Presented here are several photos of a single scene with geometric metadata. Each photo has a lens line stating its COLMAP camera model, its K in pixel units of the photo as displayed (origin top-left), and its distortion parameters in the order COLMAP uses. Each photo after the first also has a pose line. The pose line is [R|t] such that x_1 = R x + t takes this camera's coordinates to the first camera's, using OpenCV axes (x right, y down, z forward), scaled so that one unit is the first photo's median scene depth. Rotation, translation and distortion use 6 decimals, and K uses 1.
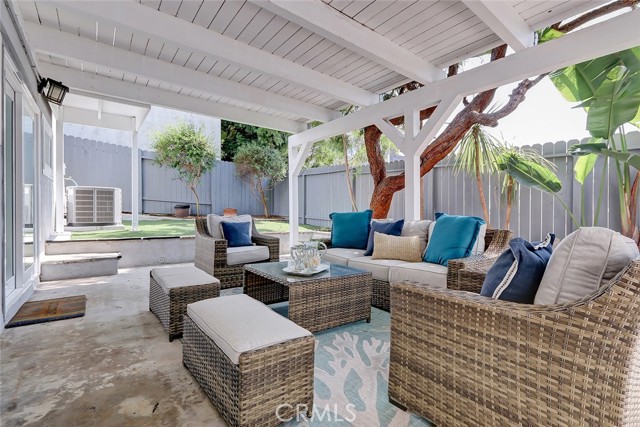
lens RADIAL K [[298.4, 0, 318.0], [0, 298.4, 214.9], [0, 0, 1]] dist [0.011989, -0.000250]
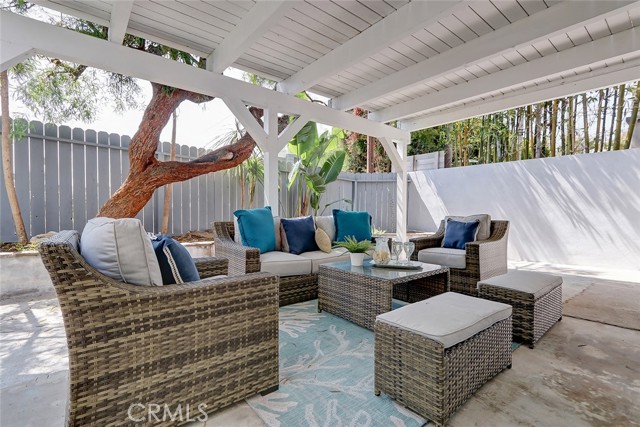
lens RADIAL K [[298.4, 0, 317.1], [0, 298.4, 214.9], [0, 0, 1]] dist [0.011989, -0.000250]
pose [[-0.038576, -0.026767, 0.998897, -1.530991], [0.003325, 0.999632, 0.026915, -0.032159], [-0.999250, 0.004359, -0.038473, 1.846217]]
